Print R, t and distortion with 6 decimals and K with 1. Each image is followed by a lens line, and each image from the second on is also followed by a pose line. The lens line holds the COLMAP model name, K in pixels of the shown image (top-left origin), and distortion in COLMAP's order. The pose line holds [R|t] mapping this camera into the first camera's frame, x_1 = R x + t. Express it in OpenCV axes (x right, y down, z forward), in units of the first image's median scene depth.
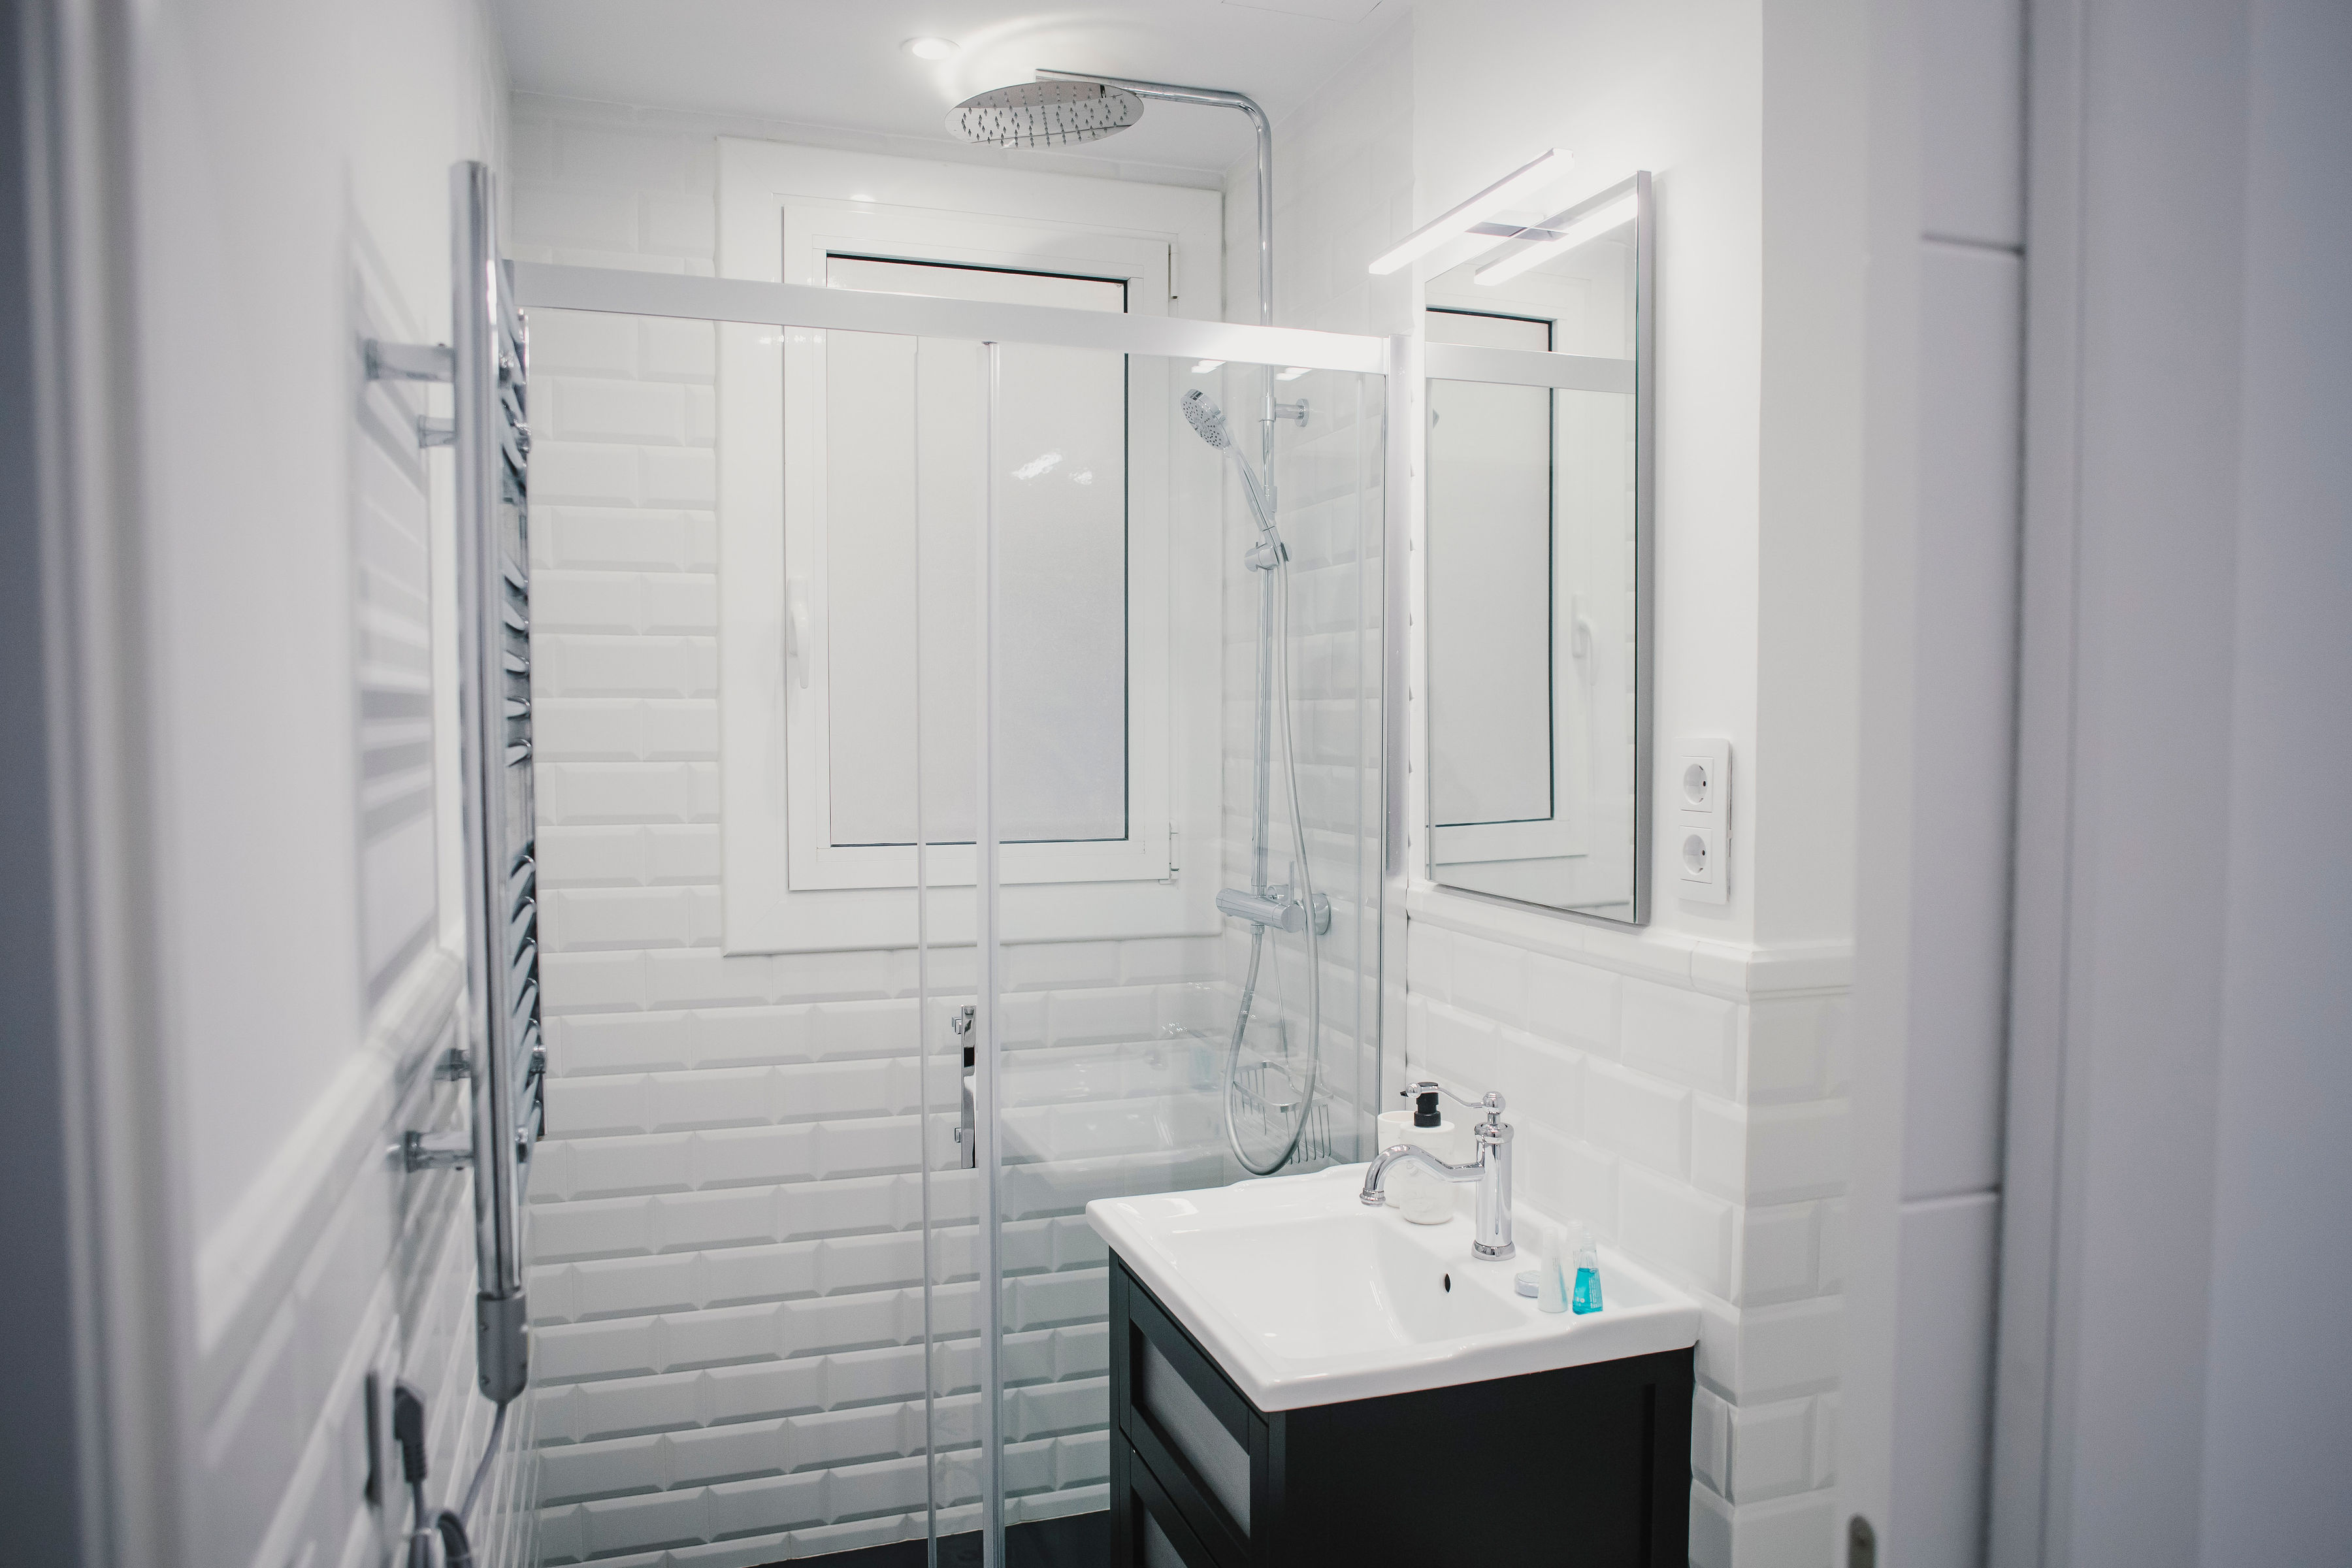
lens RADIAL K [[1658.2, 0, 1182.9], [0, 1658.2, 819.1], [0, 0, 1]] dist [-0.082940, 0.062036]
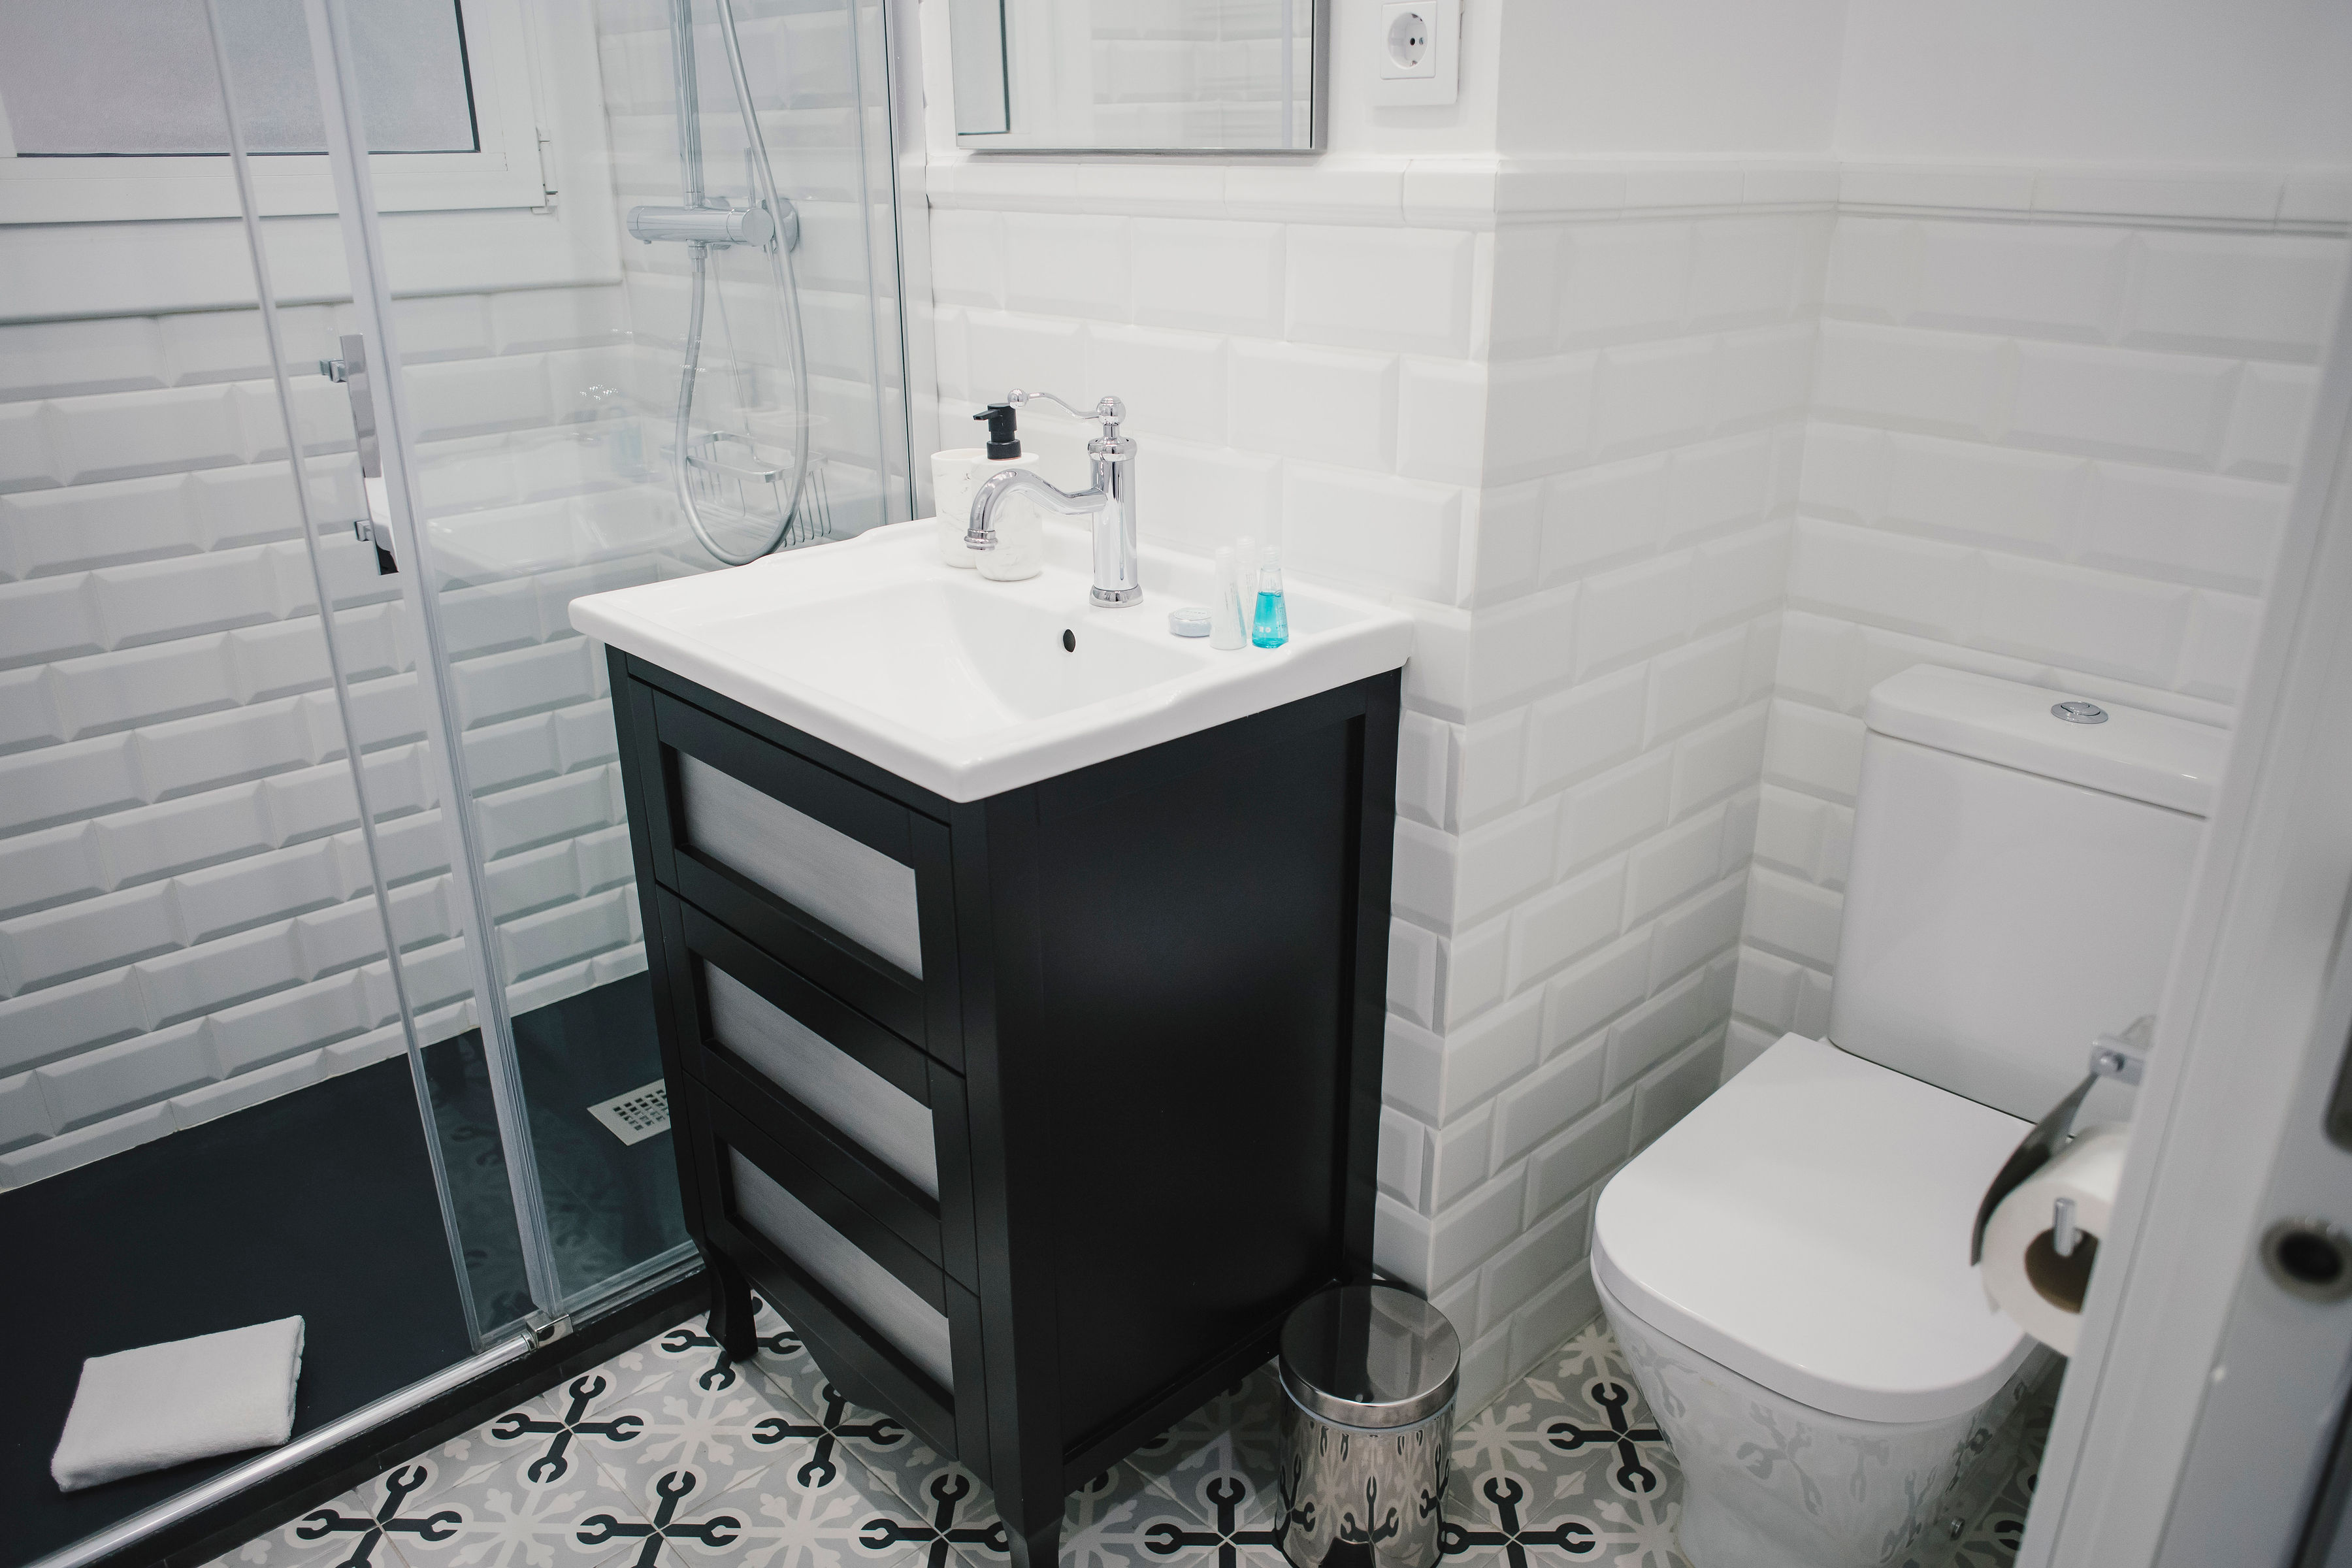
lens RADIAL K [[1658.2, 0, 1182.9], [0, 1658.2, 819.1], [0, 0, 1]] dist [-0.082940, 0.062036]
pose [[0.907629, -0.157713, 0.389020, -0.120583], [0.022829, 0.943912, 0.329408, 0.097517], [-0.419152, -0.290099, 0.860322, 0.248434]]
